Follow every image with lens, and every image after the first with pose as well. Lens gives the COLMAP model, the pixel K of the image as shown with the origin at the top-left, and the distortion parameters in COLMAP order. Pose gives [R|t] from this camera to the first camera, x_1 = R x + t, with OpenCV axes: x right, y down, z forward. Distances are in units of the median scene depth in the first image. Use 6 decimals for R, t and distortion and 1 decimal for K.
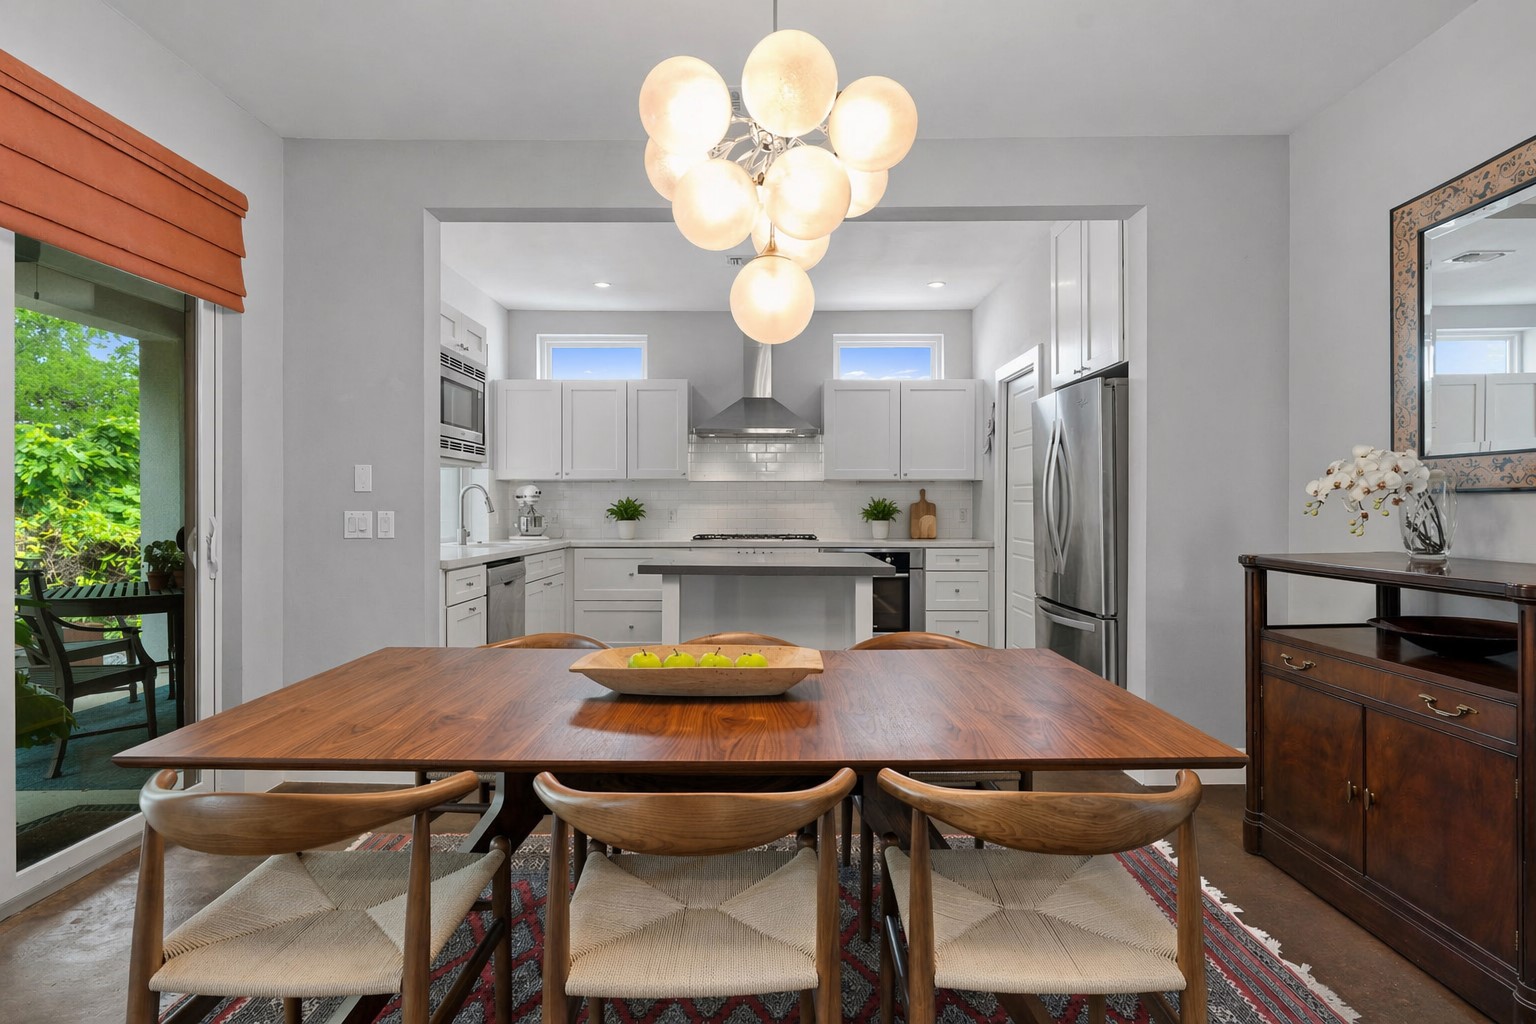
lens RADIAL K [[705.4, 0, 771.9], [0, 705.4, 510.3], [0, 0, 1]] dist [-0.005500, -0.000578]
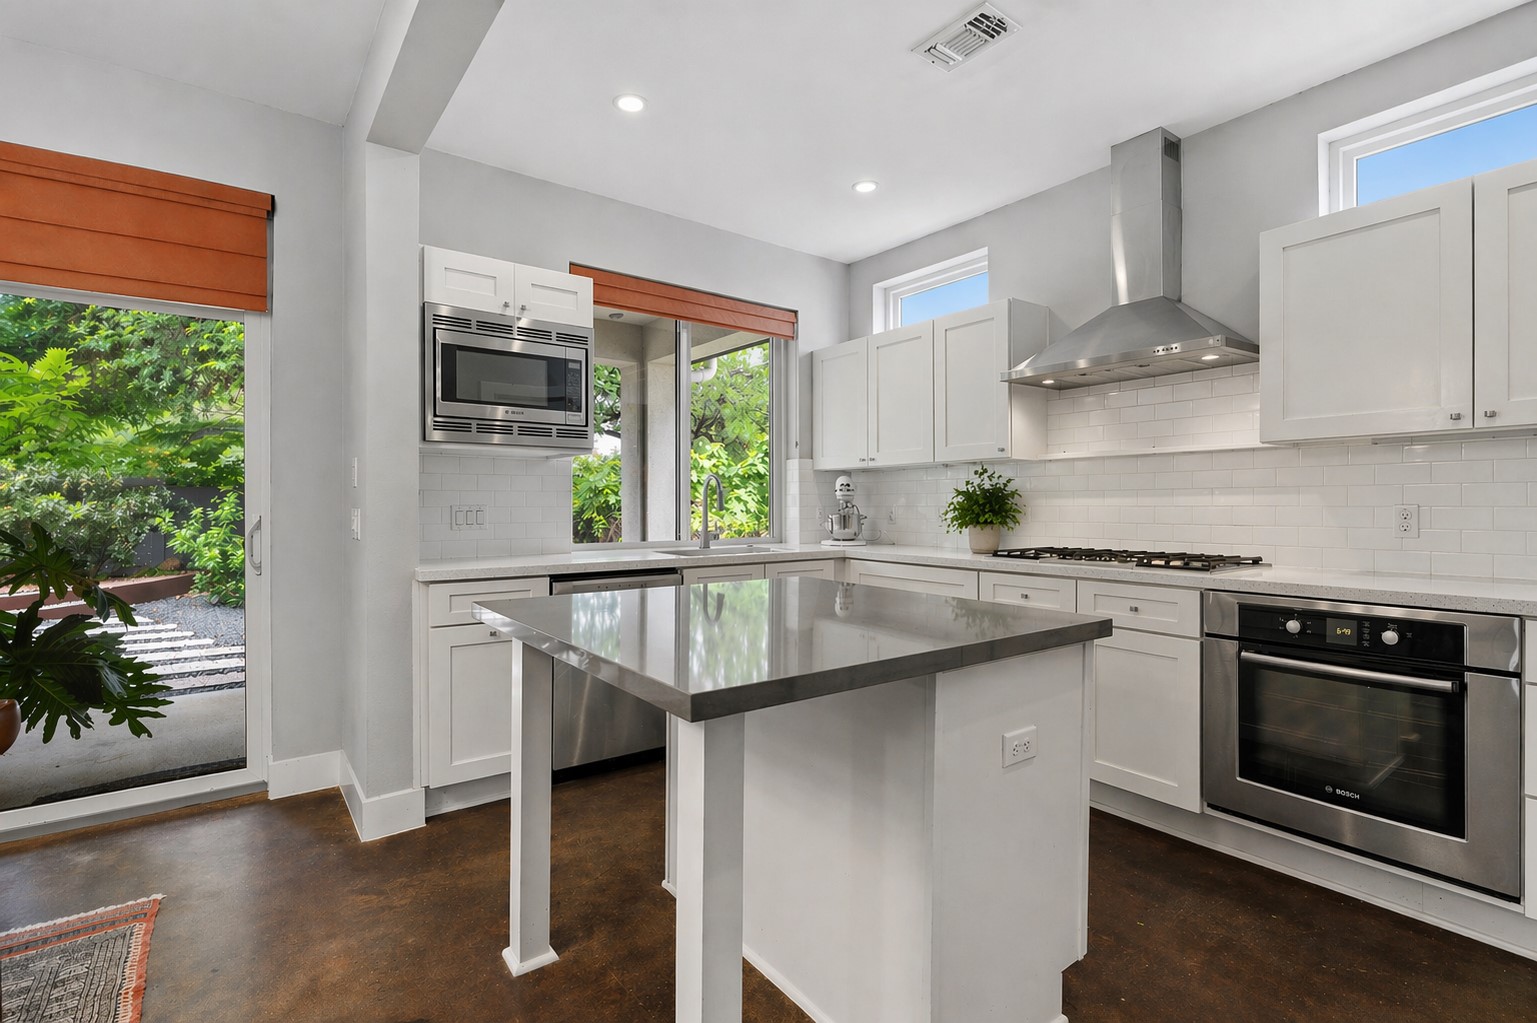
lens RADIAL K [[705.8, 0, 770.8], [0, 705.8, 510.9], [0, 0, 1]] dist [-0.005500, -0.000578]
pose [[0.628864, 0.004679, -0.777502, 0.235788], [0.003745, 0.999952, 0.009047, -0.003863], [0.777507, -0.008601, 0.628816, 0.457709]]
